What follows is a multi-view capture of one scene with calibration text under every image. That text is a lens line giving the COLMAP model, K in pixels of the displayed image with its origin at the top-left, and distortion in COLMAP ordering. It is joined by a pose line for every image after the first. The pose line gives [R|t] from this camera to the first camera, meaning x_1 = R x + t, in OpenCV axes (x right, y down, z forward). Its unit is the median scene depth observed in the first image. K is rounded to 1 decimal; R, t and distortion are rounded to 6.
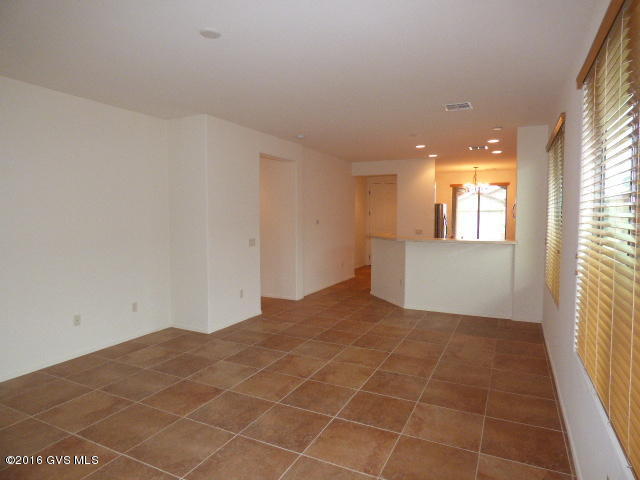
lens RADIAL K [[383.6, 0, 320.0], [0, 383.6, 240.0], [0, 0, 1]] dist [-0.023203, 0.001079]
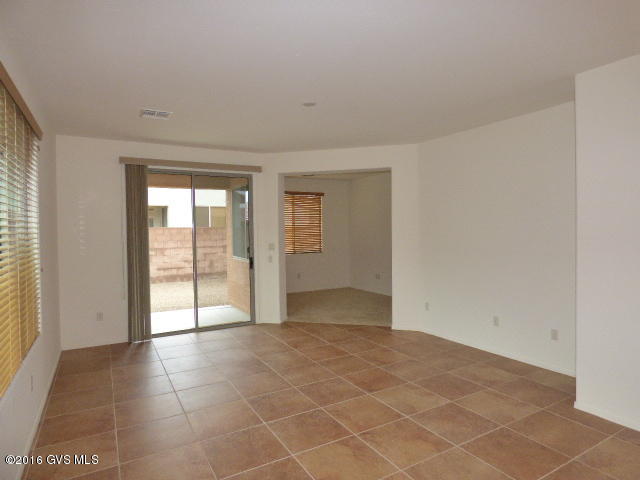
lens RADIAL K [[383.6, 0, 320.0], [0, 383.6, 240.0], [0, 0, 1]] dist [-0.023203, 0.001079]
pose [[-0.551705, 0.028723, -0.833544, 0.647507], [-0.039142, 0.997414, 0.060277, -0.081694], [0.833120, 0.065882, -0.549154, 1.335992]]
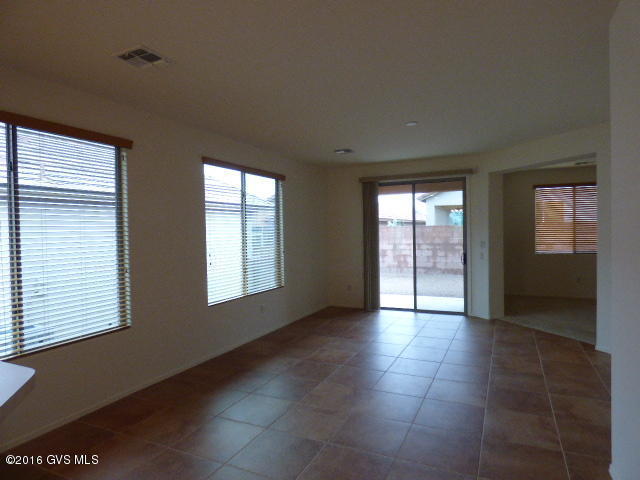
lens RADIAL K [[383.6, 0, 320.0], [0, 383.6, 240.0], [0, 0, 1]] dist [-0.023203, 0.001079]
pose [[-0.999493, 0.025045, -0.019675, 0.111879], [0.023225, 0.995865, 0.087828, -0.132035], [0.021793, 0.087327, -0.995941, 1.971946]]
